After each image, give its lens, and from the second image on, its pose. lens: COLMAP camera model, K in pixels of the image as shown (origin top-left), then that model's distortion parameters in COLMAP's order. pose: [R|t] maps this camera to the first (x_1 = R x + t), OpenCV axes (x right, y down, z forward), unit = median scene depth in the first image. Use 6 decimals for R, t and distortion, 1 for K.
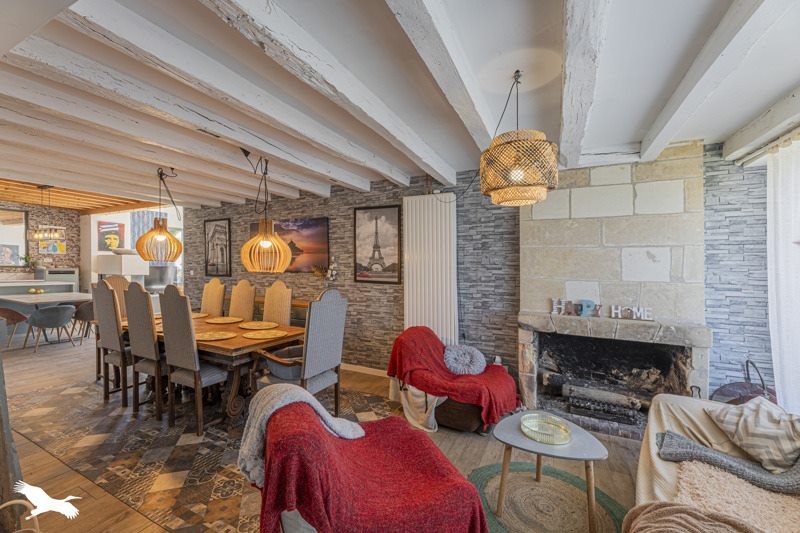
lens RADIAL K [[325.9, 0, 396.1], [0, 325.9, 266.5], [0, 0, 1]] dist [-0.004301, -0.000489]
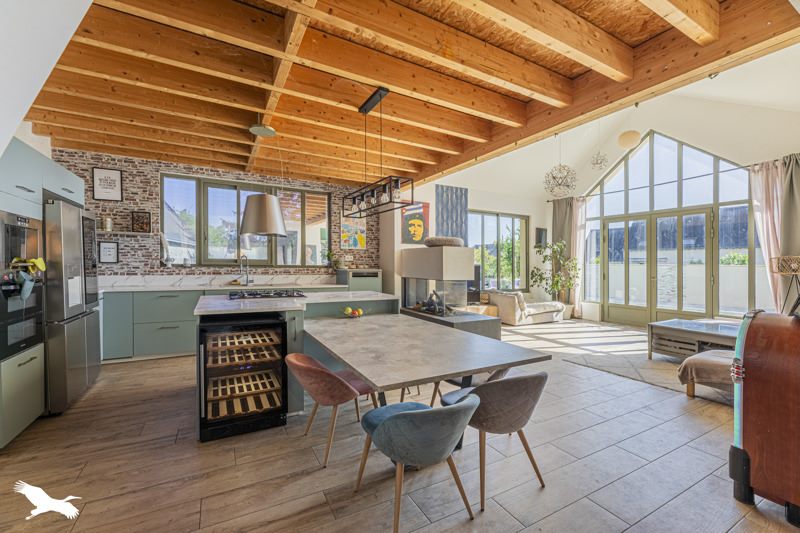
lens RADIAL K [[325.9, 0, 397.8], [0, 325.9, 265.5], [0, 0, 1]] dist [-0.004301, -0.000489]
pose [[0.824534, -0.003188, -0.565804, -0.556840], [0.002588, 0.999995, -0.001863, -0.000395], [0.565807, 0.000071, 0.824538, 0.445384]]
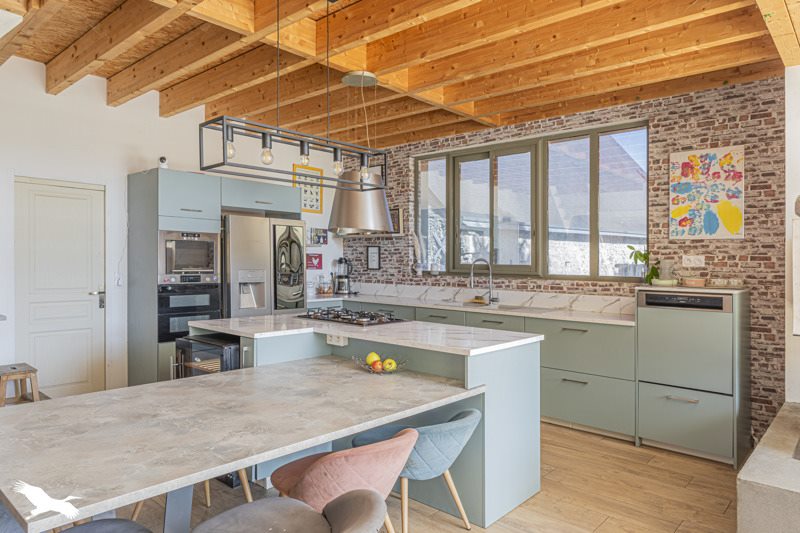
lens RADIAL K [[549.0, 0, 397.8], [0, 549.0, 267.1], [0, 0, 1]] dist [0.010089, 0.000951]
pose [[-0.274844, -0.008114, -0.961455, -0.475662], [-0.012541, 0.999910, -0.004853, -0.006613], [0.961407, 0.010724, -0.274921, 0.864796]]
